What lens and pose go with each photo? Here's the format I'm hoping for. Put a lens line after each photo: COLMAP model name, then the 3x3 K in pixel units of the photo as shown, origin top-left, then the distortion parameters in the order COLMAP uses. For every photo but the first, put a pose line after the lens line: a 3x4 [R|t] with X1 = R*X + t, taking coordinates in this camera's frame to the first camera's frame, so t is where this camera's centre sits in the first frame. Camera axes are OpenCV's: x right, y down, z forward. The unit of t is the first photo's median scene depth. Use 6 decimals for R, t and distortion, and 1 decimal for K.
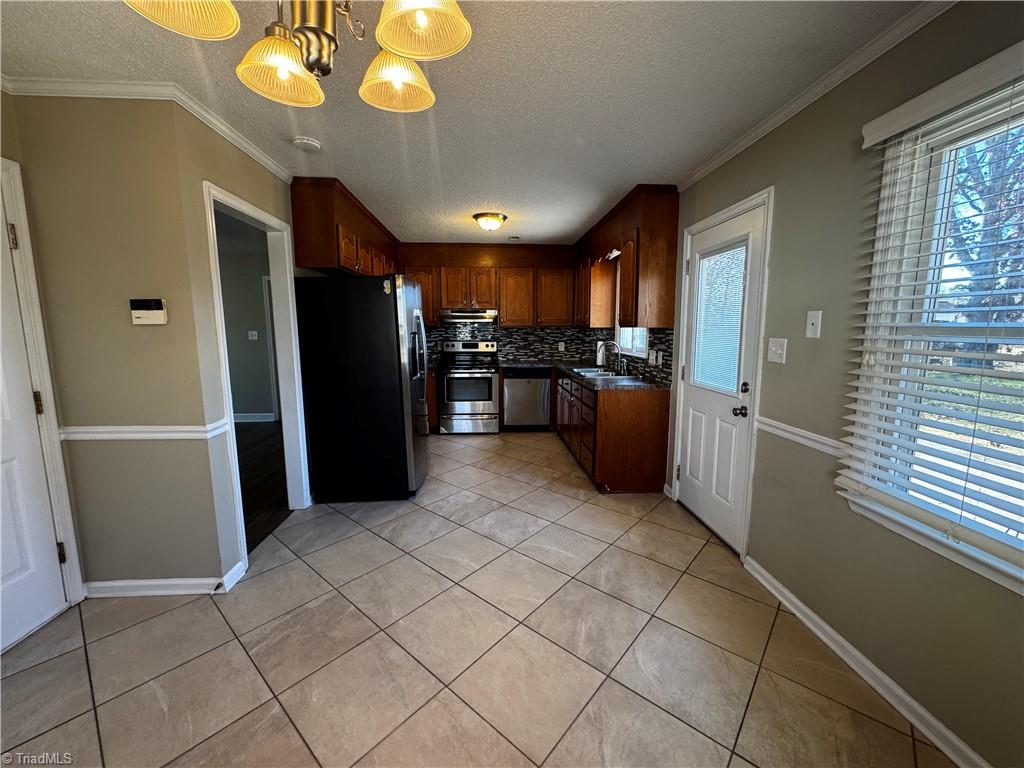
lens RADIAL K [[410.7, 0, 509.5], [0, 410.7, 381.9], [0, 0, 1]] dist [-0.000333, 0.000369]
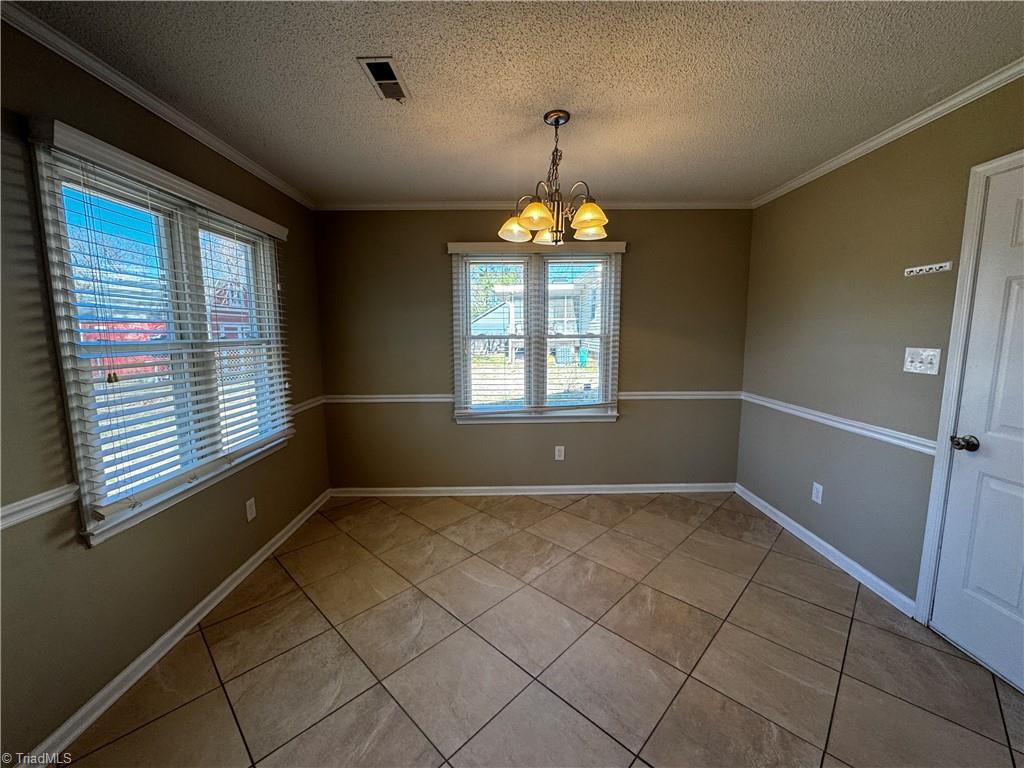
lens RADIAL K [[410.7, 0, 510.5], [0, 410.7, 382.0], [0, 0, 1]] dist [-0.000333, 0.000369]
pose [[-0.998667, -0.000177, 0.051620, -0.157942], [0.013121, 0.966280, 0.257158, -0.303561], [-0.049925, 0.257492, -0.964990, 2.014315]]
